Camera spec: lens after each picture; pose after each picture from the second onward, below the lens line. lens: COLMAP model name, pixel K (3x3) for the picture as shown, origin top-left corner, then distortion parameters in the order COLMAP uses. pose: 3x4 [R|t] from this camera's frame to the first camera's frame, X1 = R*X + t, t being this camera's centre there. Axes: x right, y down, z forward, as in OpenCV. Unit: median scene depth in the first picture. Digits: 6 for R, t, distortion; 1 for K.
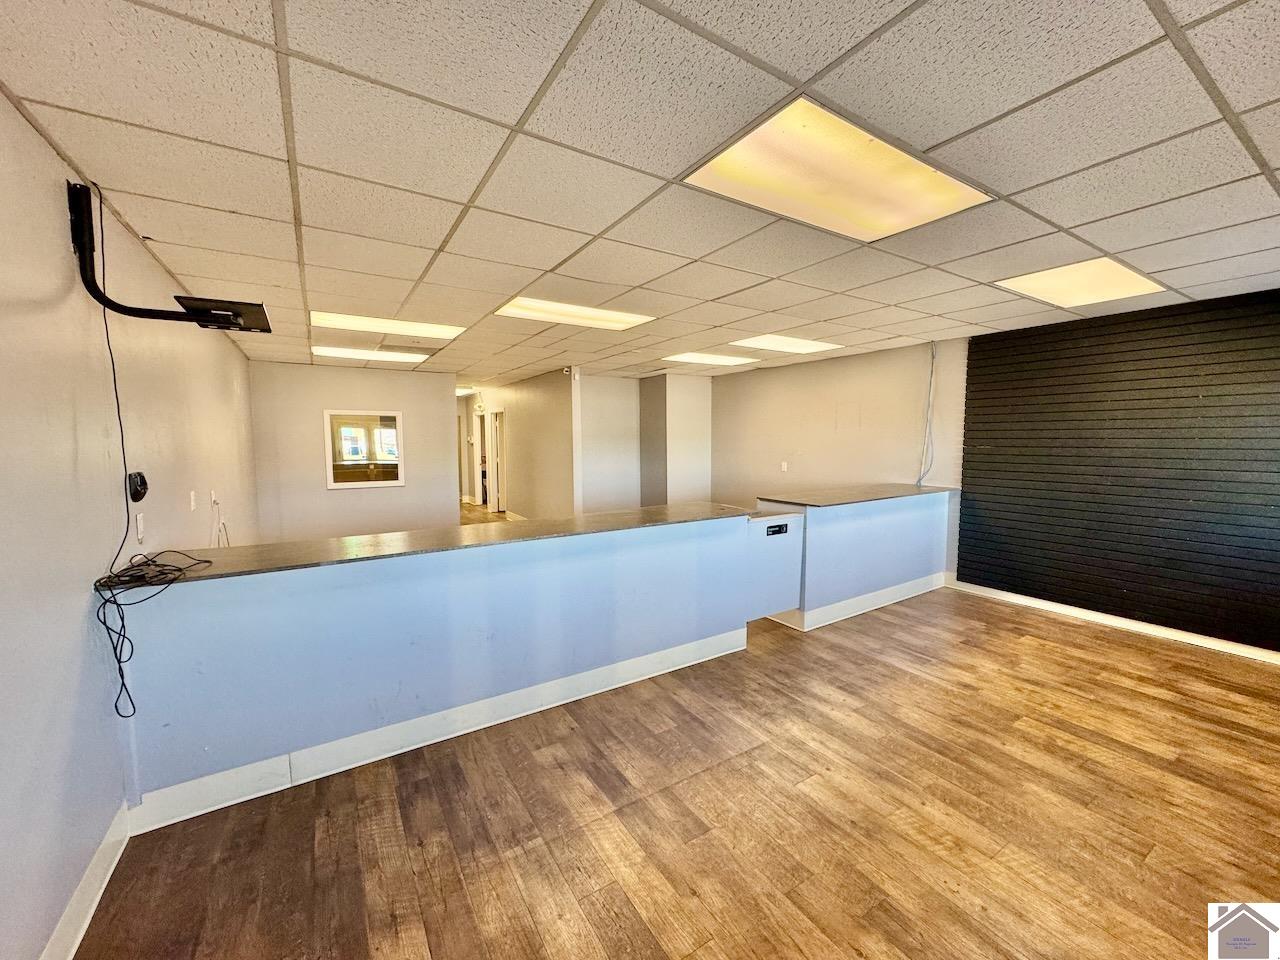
lens RADIAL K [[513.1, 0, 640.0], [0, 513.1, 480.0], [0, 0, 1]] dist [-0.001302, 0.000040]
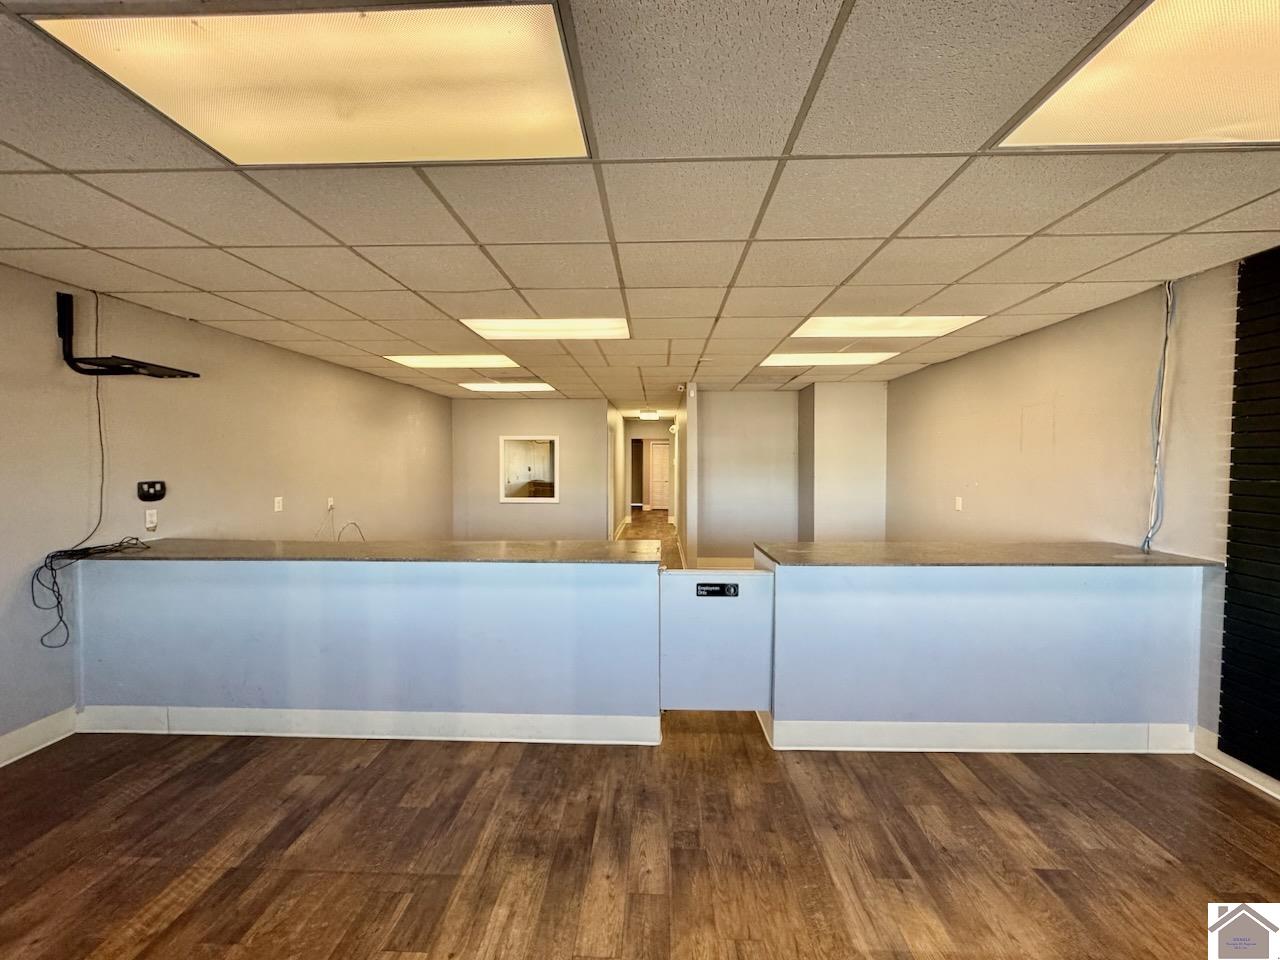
lens RADIAL K [[513.1, 0, 640.0], [0, 513.1, 480.0], [0, 0, 1]] dist [-0.001302, 0.000040]
pose [[0.822242, 0.025723, -0.568556, 0.621071], [-0.051603, 0.998233, -0.029464, -0.029615], [0.566794, 0.053566, 0.822117, 0.376097]]
